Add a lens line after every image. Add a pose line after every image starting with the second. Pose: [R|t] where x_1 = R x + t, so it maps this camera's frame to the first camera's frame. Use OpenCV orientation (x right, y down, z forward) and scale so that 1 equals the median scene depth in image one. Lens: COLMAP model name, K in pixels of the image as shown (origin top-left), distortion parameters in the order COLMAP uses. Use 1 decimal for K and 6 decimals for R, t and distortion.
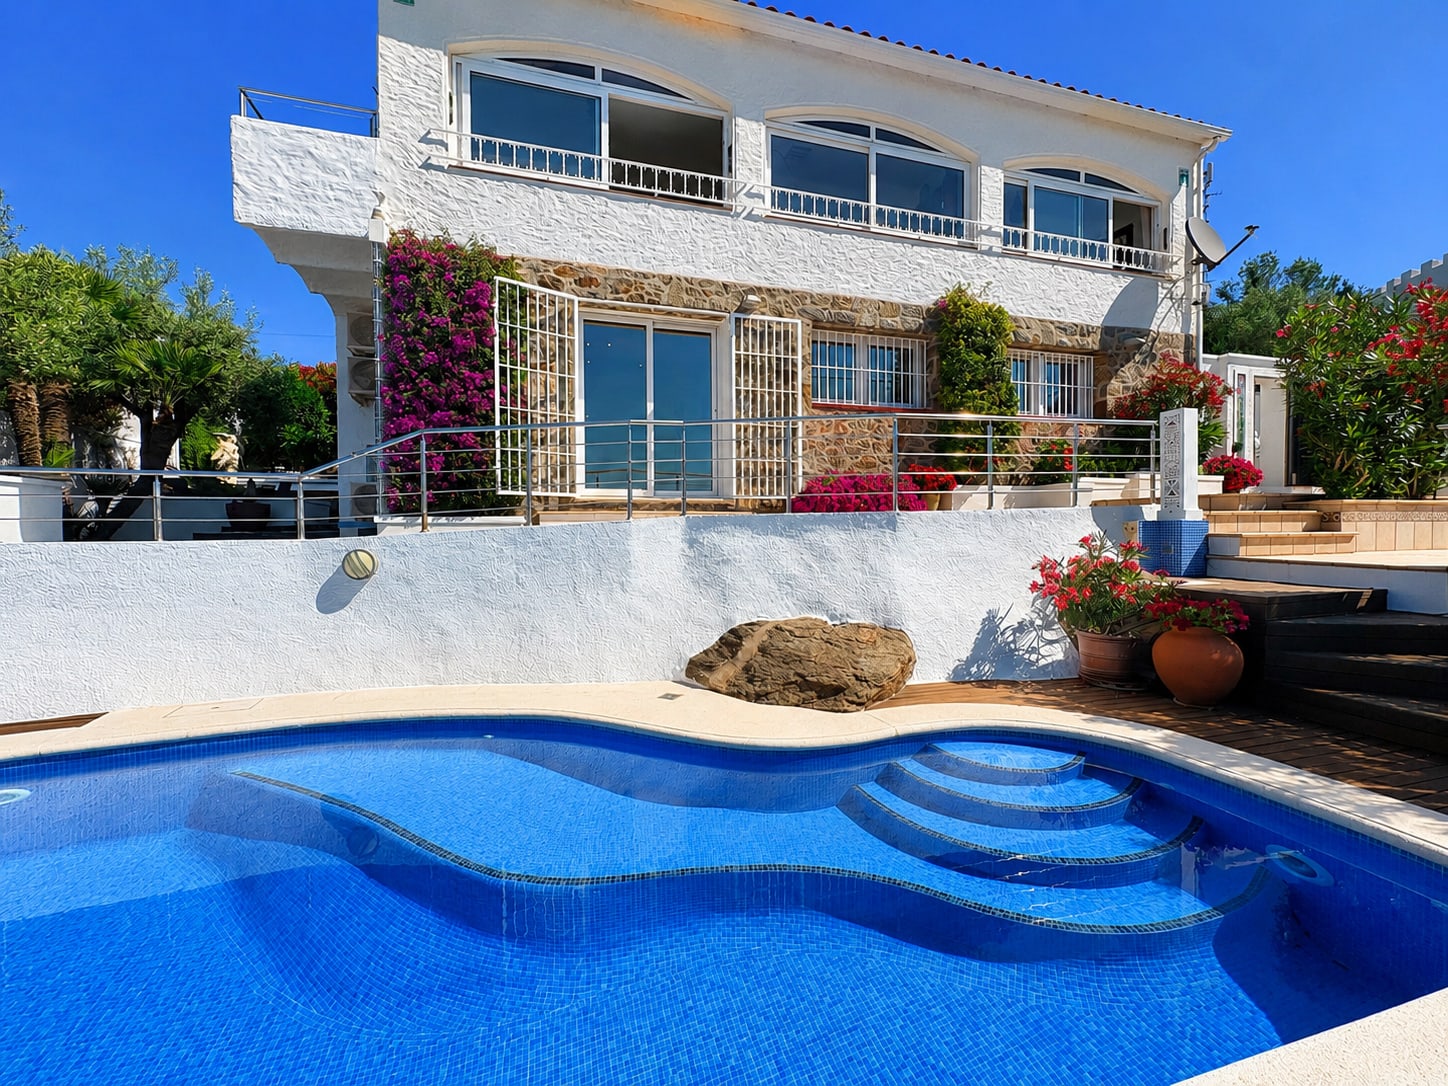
lens RADIAL K [[579.8, 0, 724.0], [0, 579.8, 543.0], [0, 0, 1]] dist [0.000706, 0.000110]
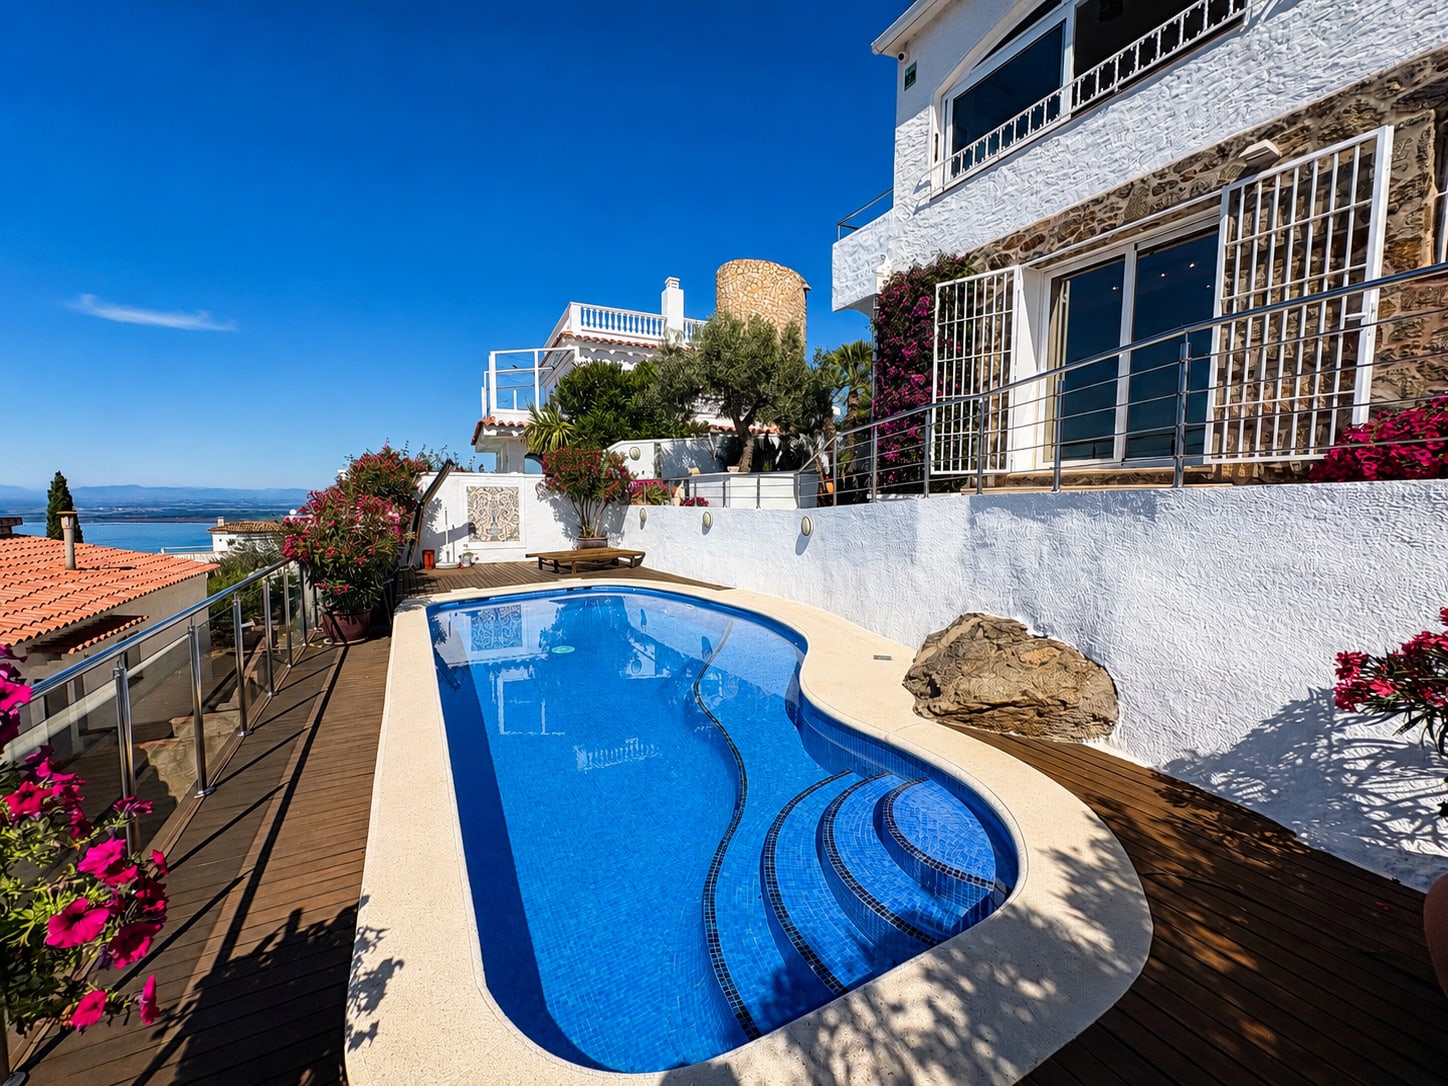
lens RADIAL K [[579.8, 0, 724.0], [0, 579.8, 543.0], [0, 0, 1]] dist [0.000706, 0.000110]
pose [[0.211257, 0.081684, -0.974011, 0.645905], [-0.023468, 0.996639, 0.078491, -0.026979], [0.977149, 0.006276, 0.212464, 0.324546]]
